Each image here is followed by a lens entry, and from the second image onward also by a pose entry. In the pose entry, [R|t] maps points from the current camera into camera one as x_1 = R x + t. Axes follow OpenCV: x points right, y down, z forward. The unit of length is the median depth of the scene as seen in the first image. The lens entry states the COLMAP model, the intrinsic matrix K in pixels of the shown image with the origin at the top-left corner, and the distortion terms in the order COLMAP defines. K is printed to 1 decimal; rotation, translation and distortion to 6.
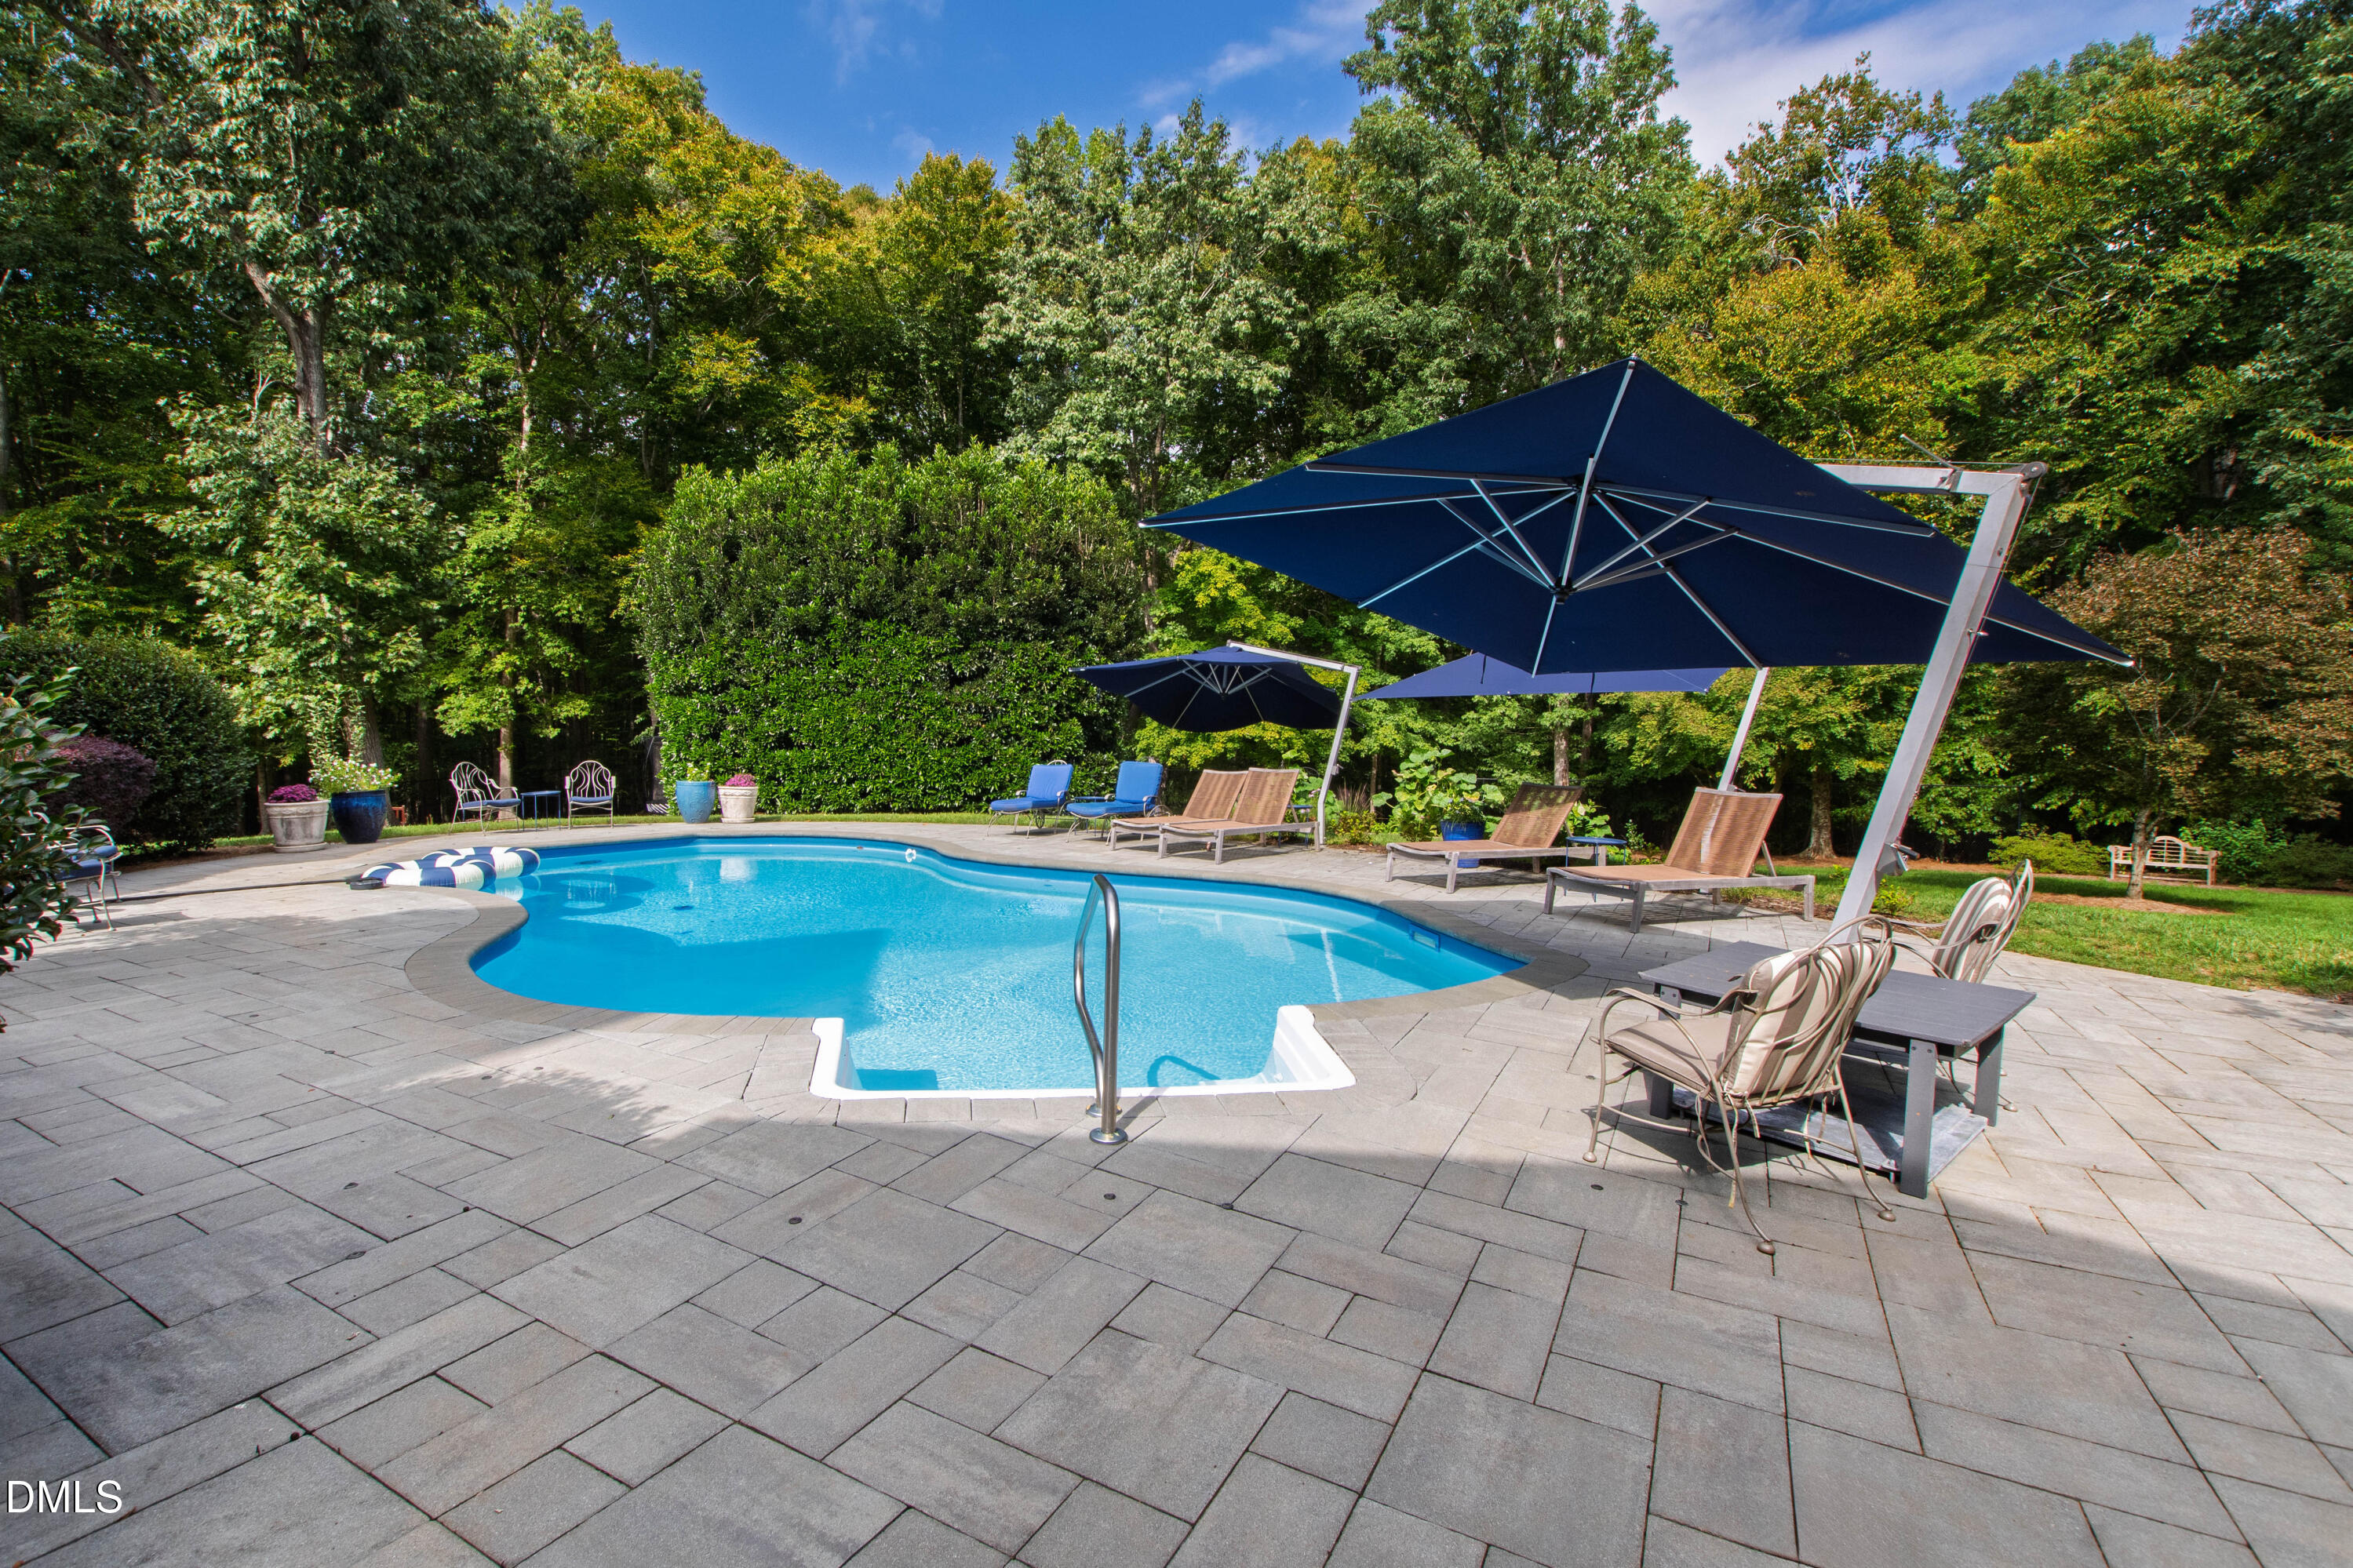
lens RADIAL K [[1043.7, 0, 1109.5], [0, 1043.7, 793.9], [0, 0, 1]] dist [-0.002023, 0.000287]
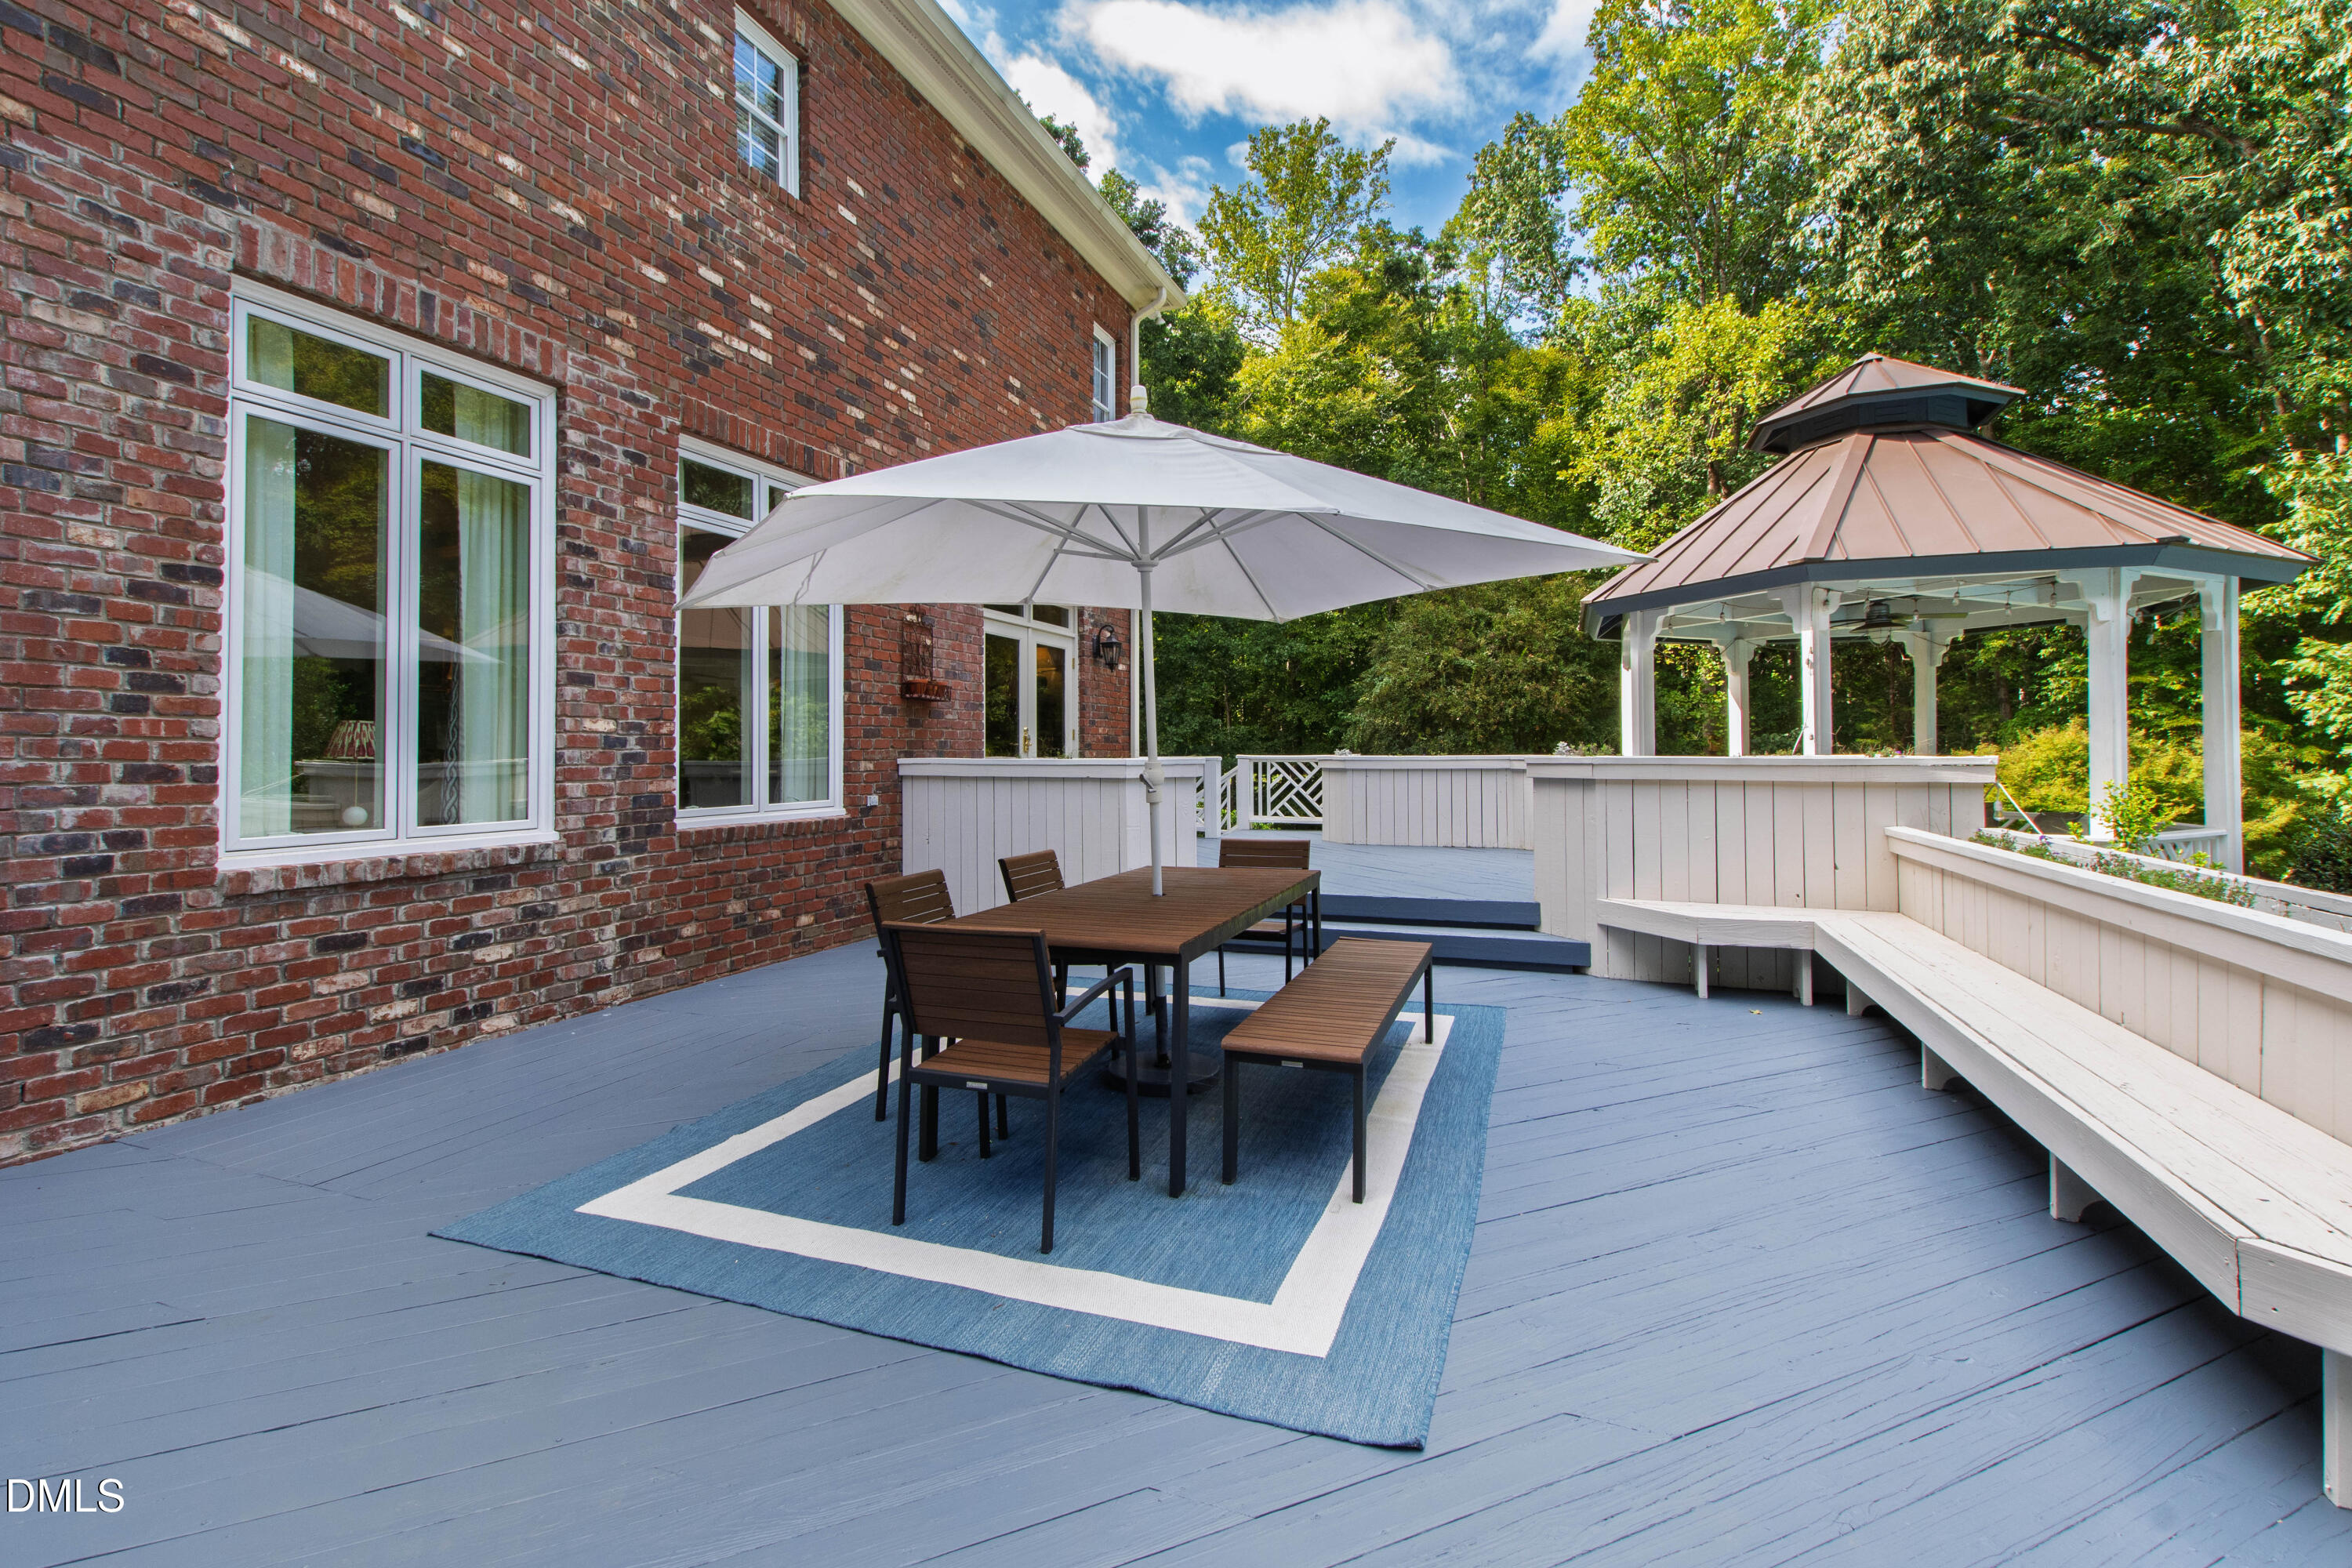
lens RADIAL K [[1034.3, 0, 1177.4], [0, 1034.3, 733.0], [0, 0, 1]] dist [0.000430, -0.000458]
pose [[0.168264, -0.026228, -0.985393, -0.171383], [-0.050911, 0.998081, -0.035259, -0.062600], [0.984426, 0.056101, 0.166606, -0.064947]]
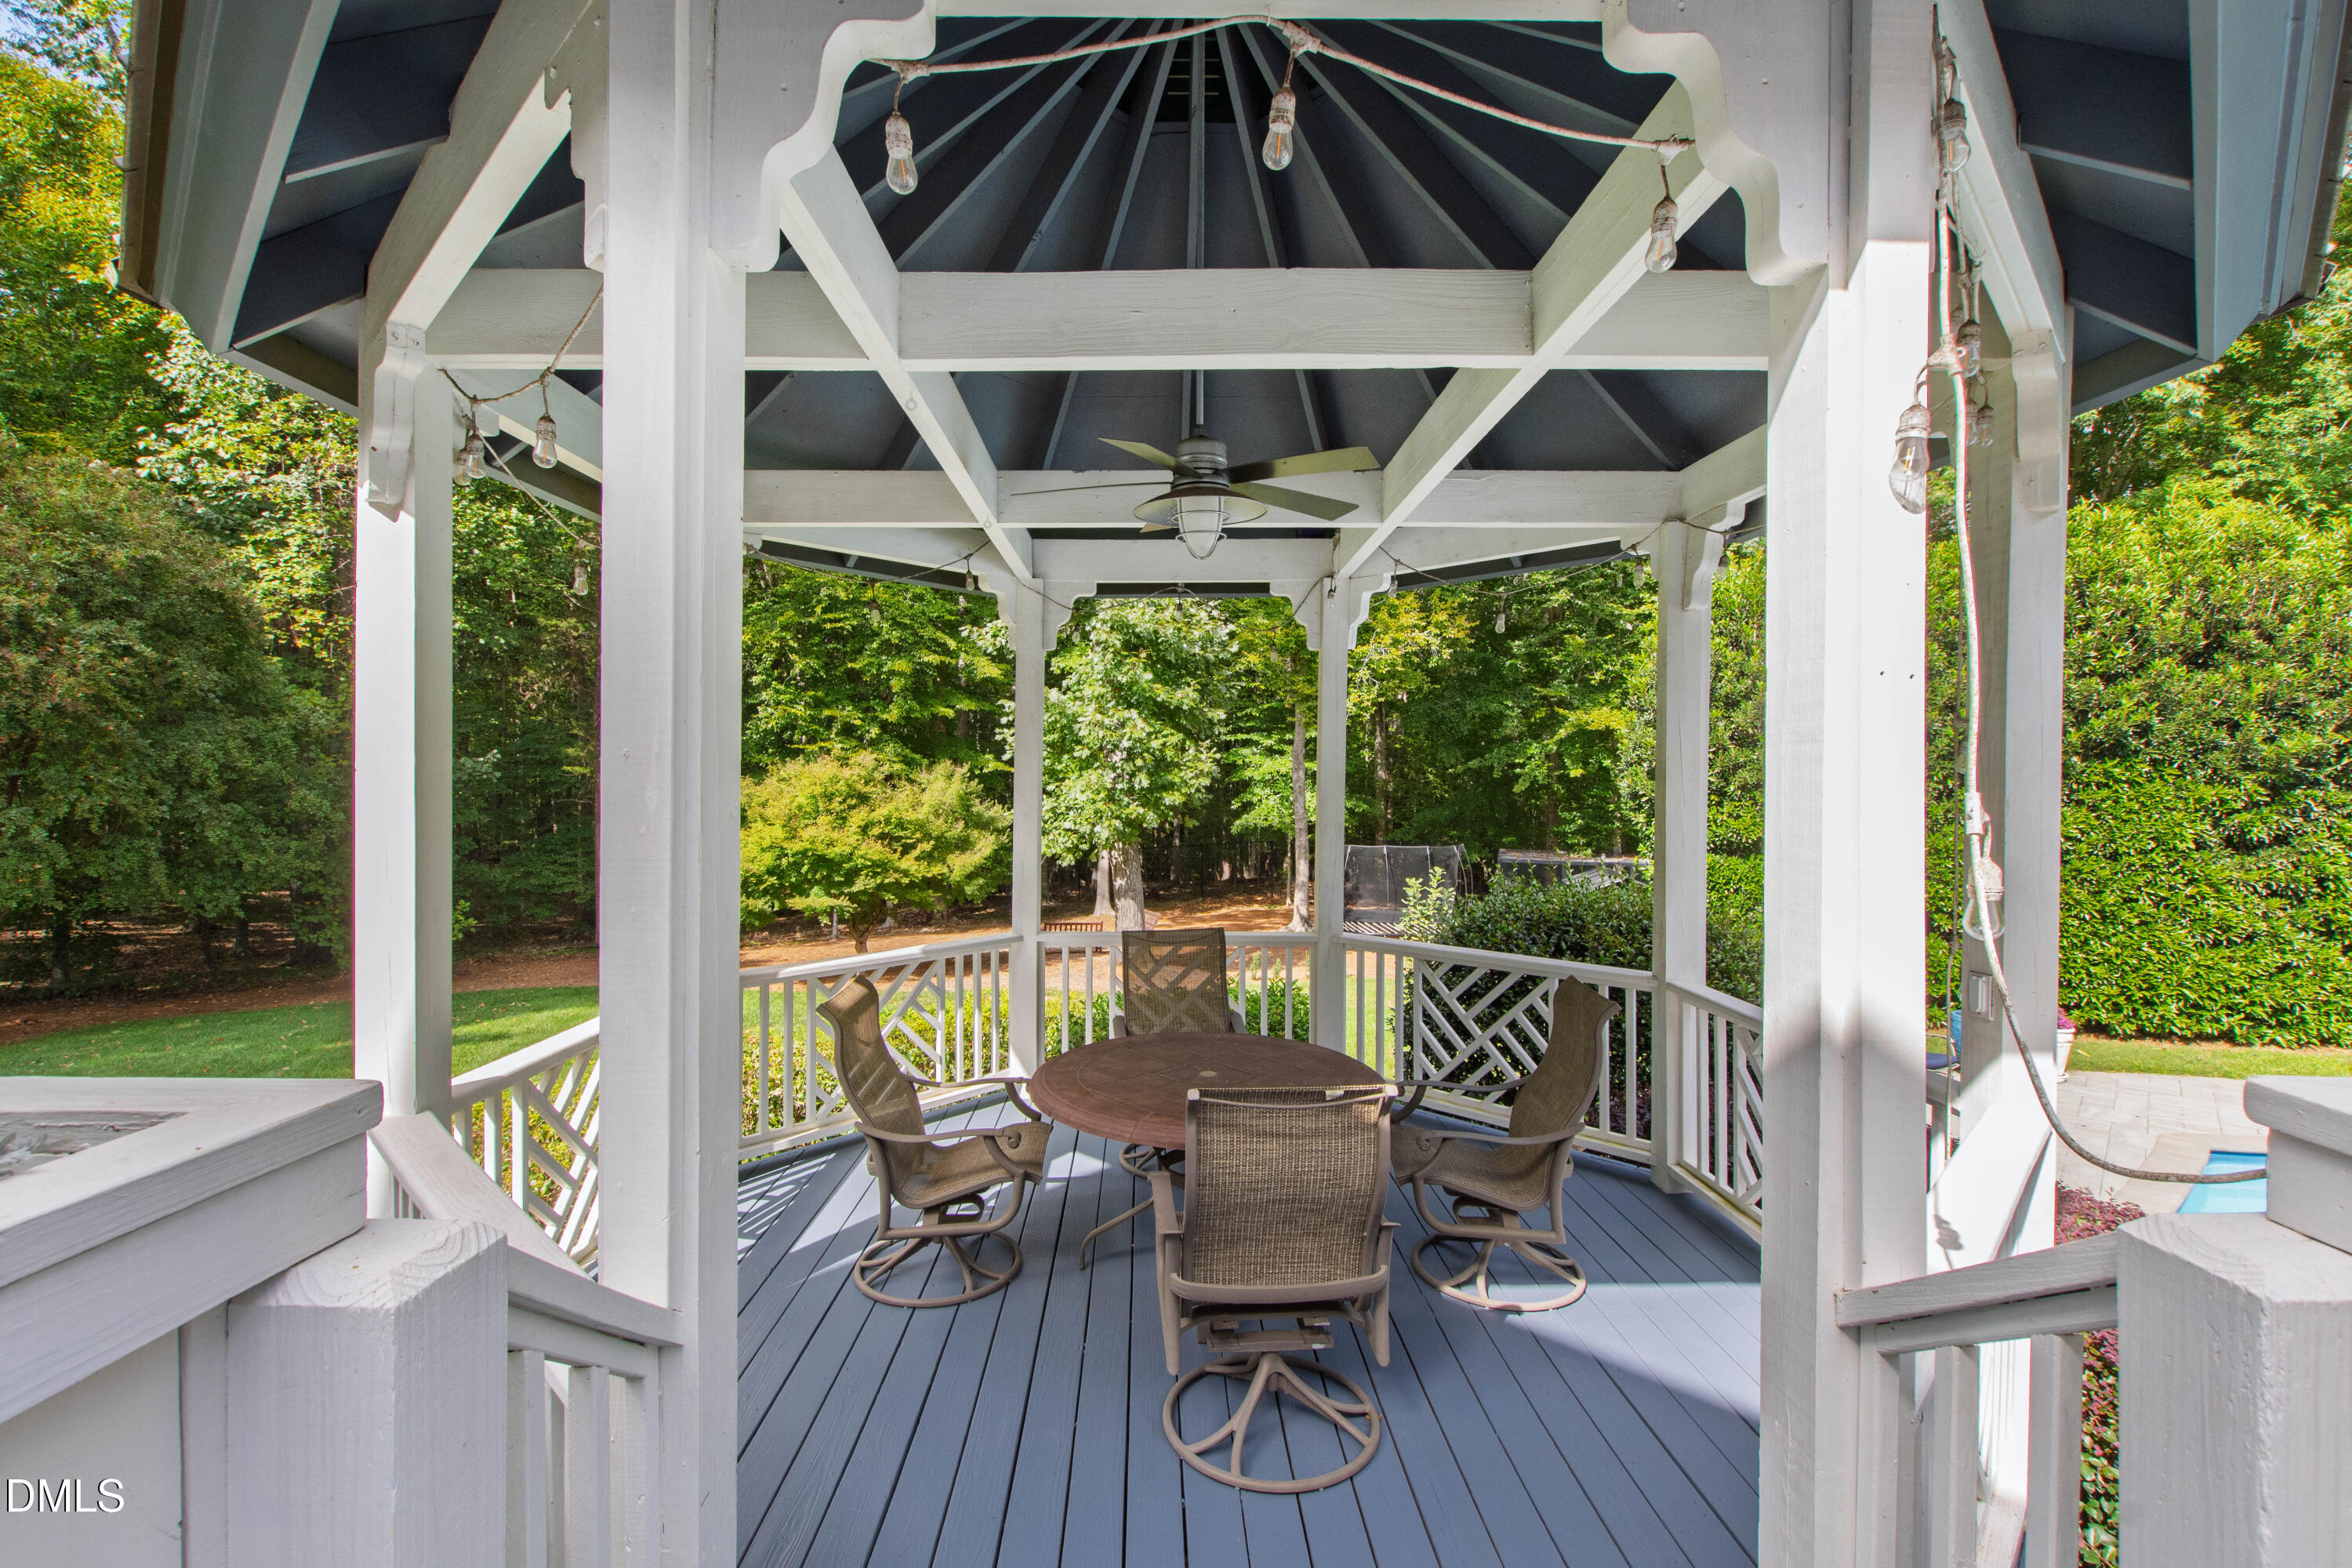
lens RADIAL K [[1022.2, 0, 1147.9], [0, 1022.2, 775.5], [0, 0, 1]] dist [0.001659, -0.000133]
pose [[0.971028, -0.002389, -0.238952, -0.536681], [-0.010959, 0.998453, -0.054517, -0.088464], [0.238713, 0.055557, 0.969500, 0.152505]]
